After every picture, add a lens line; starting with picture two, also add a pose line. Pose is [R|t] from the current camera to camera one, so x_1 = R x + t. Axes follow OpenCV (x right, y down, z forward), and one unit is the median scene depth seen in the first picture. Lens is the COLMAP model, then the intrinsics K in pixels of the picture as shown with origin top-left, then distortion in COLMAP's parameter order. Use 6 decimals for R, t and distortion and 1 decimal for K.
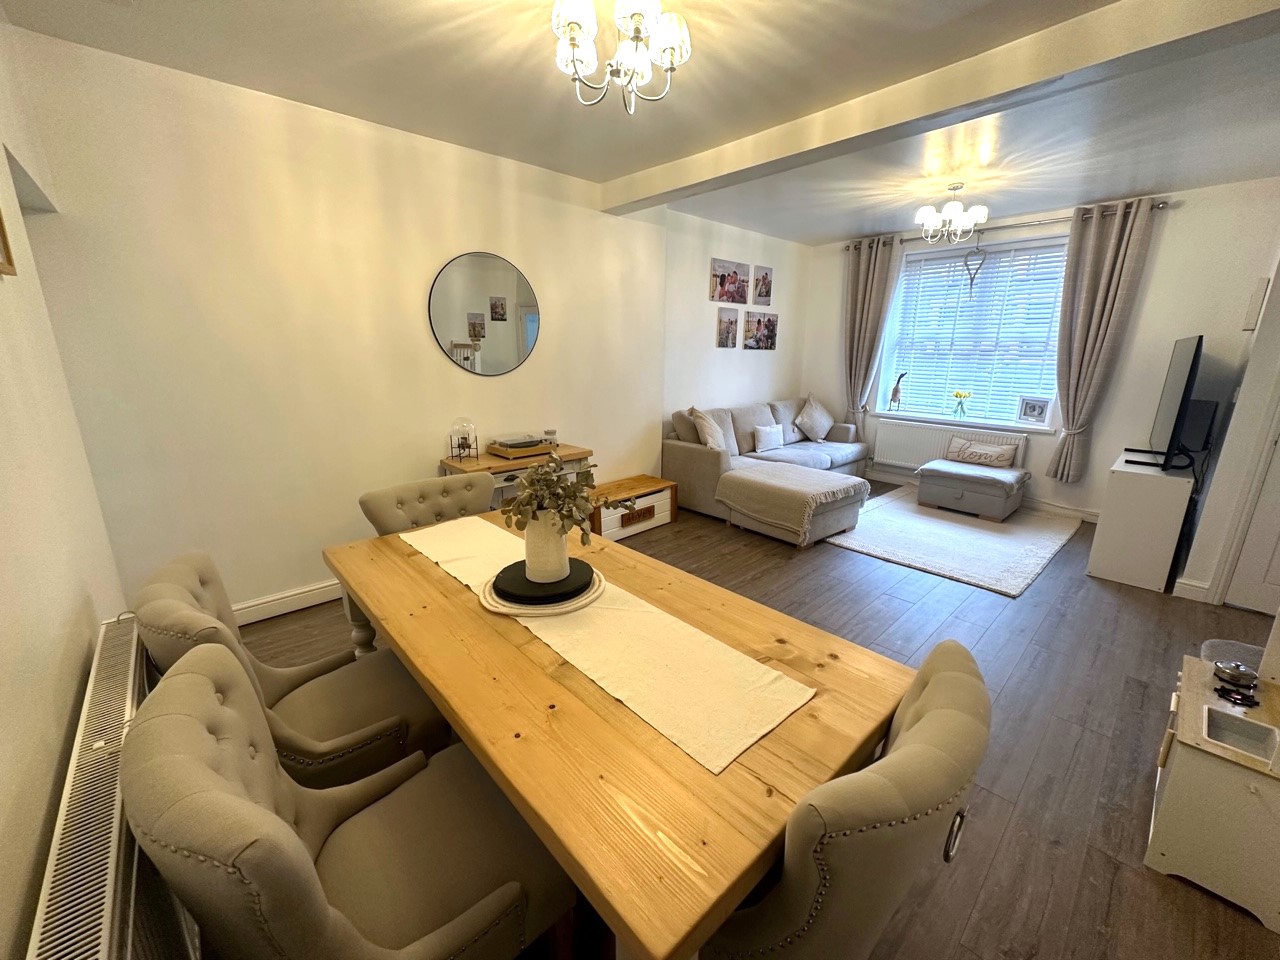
lens RADIAL K [[513.3, 0, 642.4], [0, 513.3, 481.8], [0, 0, 1]] dist [-0.001333, -0.000112]
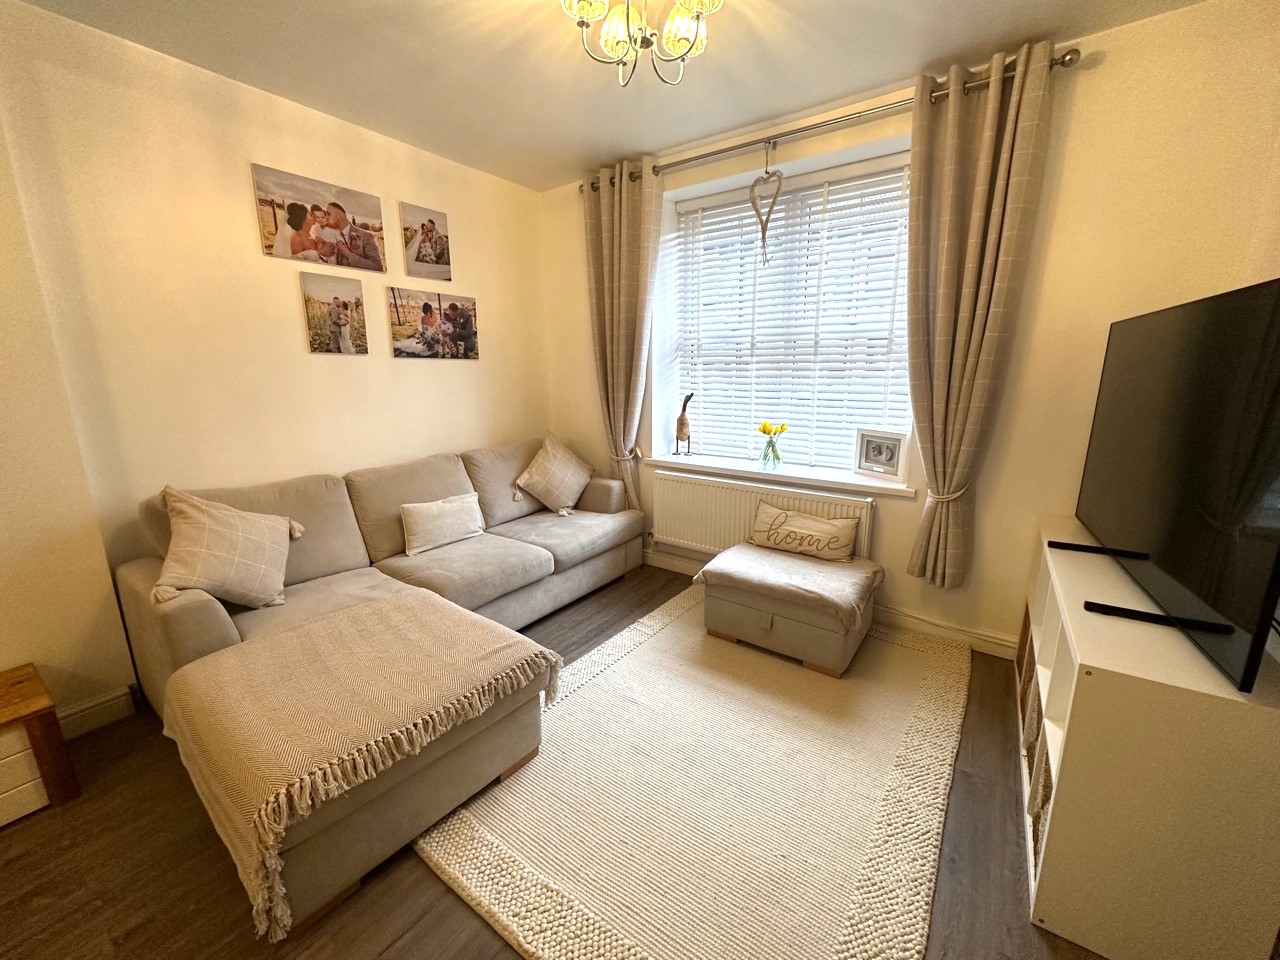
lens RADIAL K [[518.7, 0, 640.0], [0, 518.7, 480.0], [0, 0, 1]] dist [0.002672, 0.000222]
pose [[0.977581, -0.055979, 0.202984, 0.351384], [0.064563, 0.997267, -0.035910, -0.099722], [-0.200419, 0.048210, 0.978523, 0.447966]]
